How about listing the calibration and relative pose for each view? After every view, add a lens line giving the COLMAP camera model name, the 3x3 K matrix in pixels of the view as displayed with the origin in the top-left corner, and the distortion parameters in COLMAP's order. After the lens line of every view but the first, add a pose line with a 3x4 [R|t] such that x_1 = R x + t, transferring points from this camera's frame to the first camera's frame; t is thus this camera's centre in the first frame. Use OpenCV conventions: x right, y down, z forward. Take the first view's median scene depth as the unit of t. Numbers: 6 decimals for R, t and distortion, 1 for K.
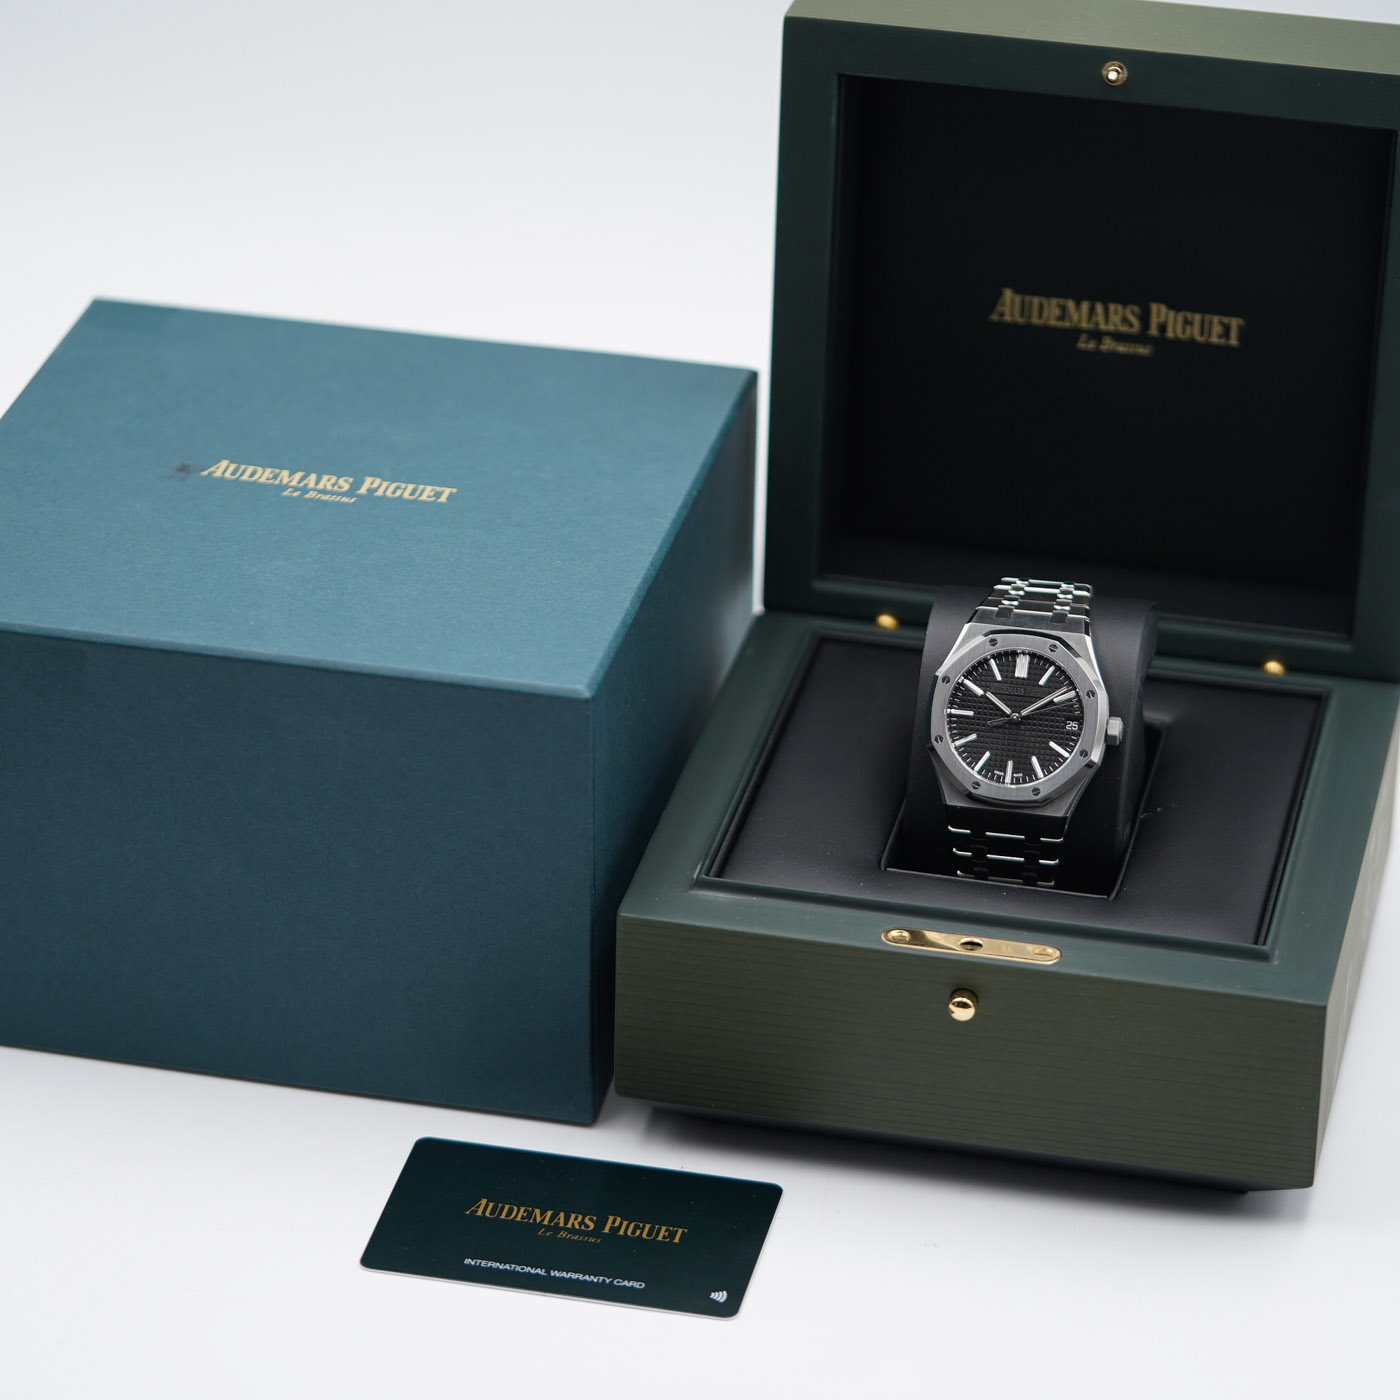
lens RADIAL K [[7841.2, 0, 700.0], [0, 7841.2, 700.0], [0, 0, 1]] dist [0.121635, -5.126519]
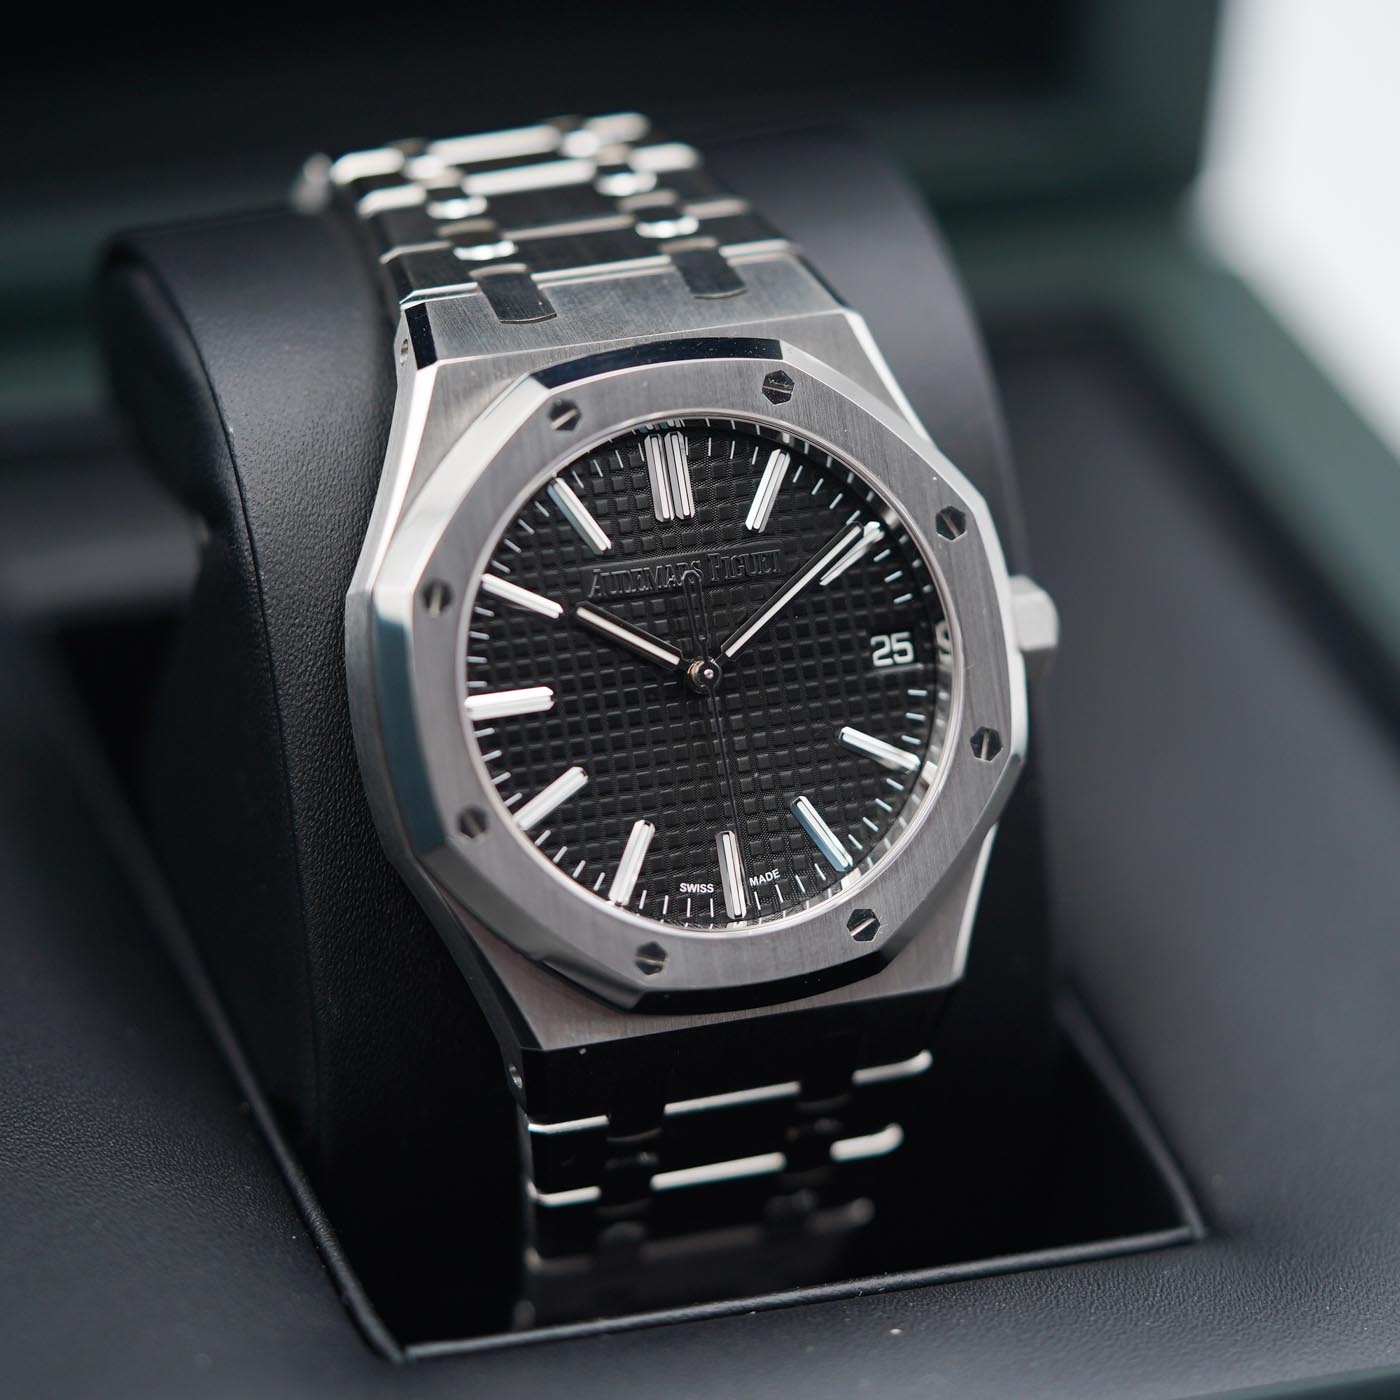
lens RADIAL K [[7841.2, 0, 700.0], [0, 7841.2, 700.0], [0, 0, 1]] dist [0.121635, -5.126519]
pose [[0.848193, -0.249318, 0.467342, -0.085297], [0.192372, 0.967049, 0.166761, -0.041514], [-0.493519, -0.051542, 0.868206, 0.767058]]
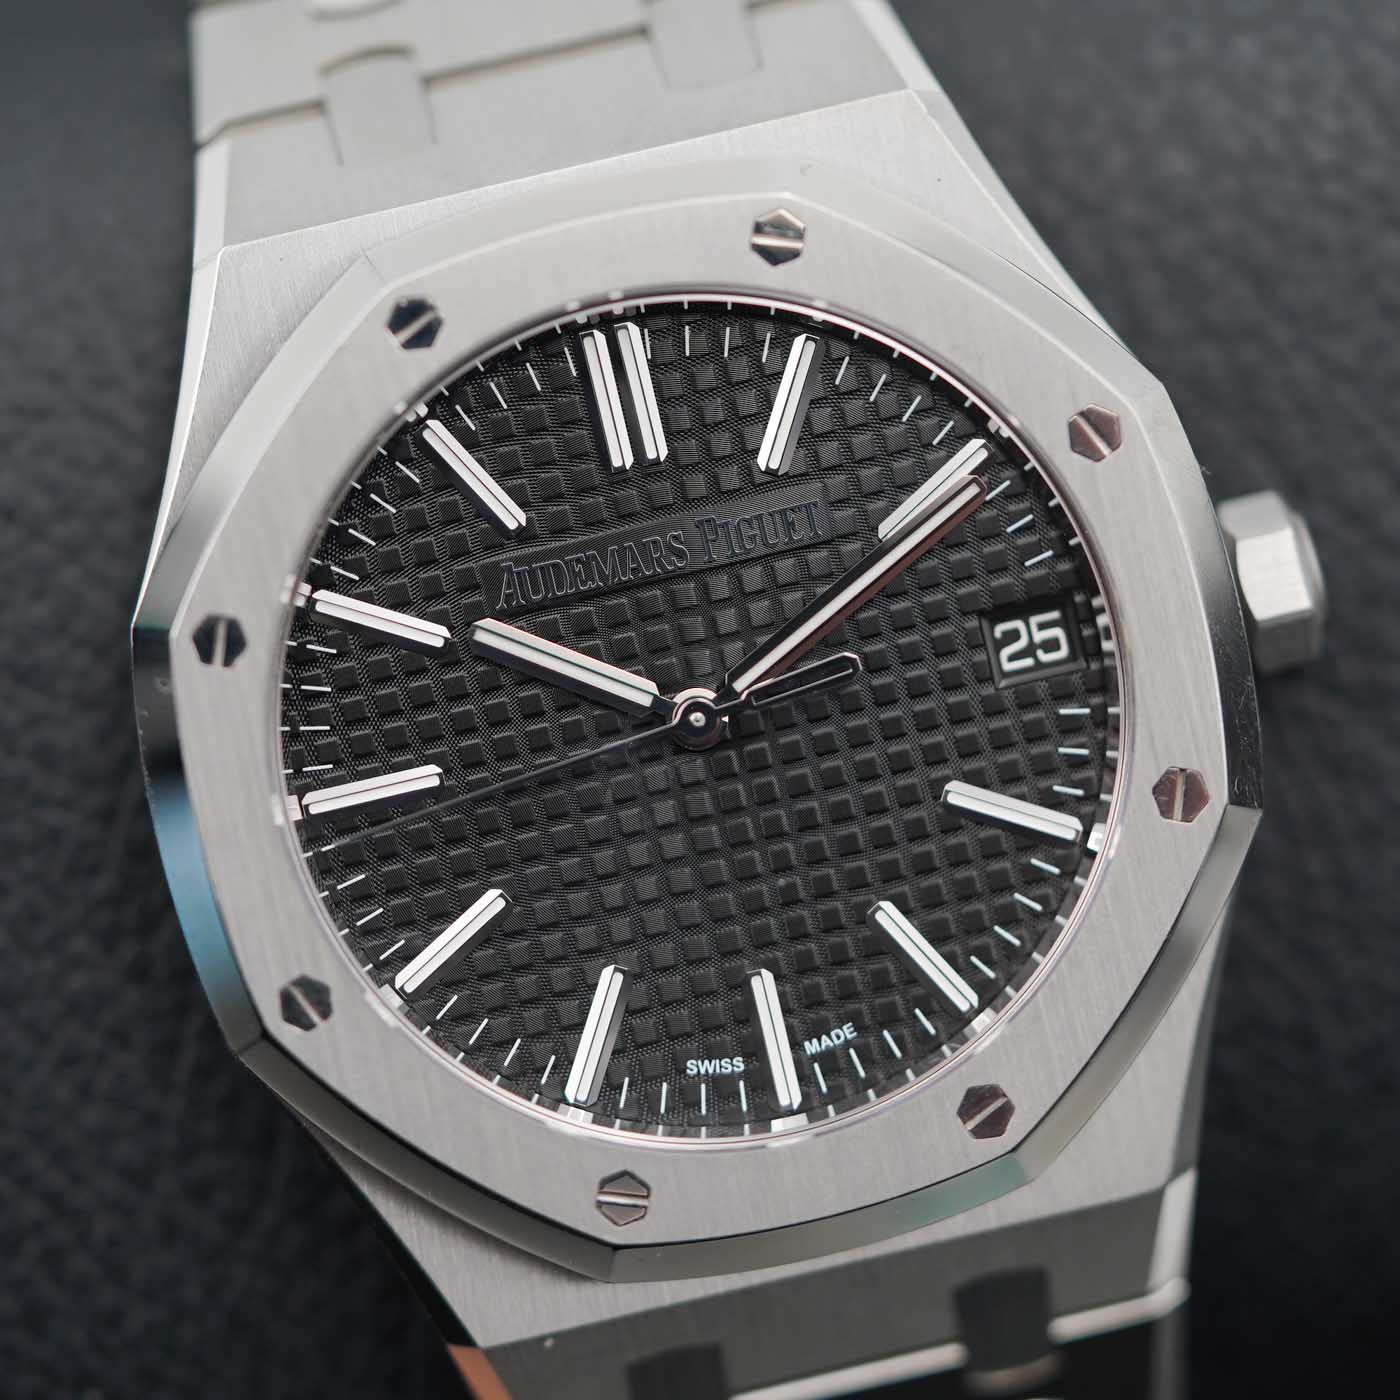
lens RADIAL K [[7841.2, 0, 700.0], [0, 7841.2, 700.0], [0, 0, 1]] dist [0.121635, -5.126519]
pose [[0.918451, -0.348917, 0.186292, 0.009942], [0.316875, 0.930959, 0.181396, -0.027652], [-0.236723, -0.107572, 0.965604, 0.841786]]
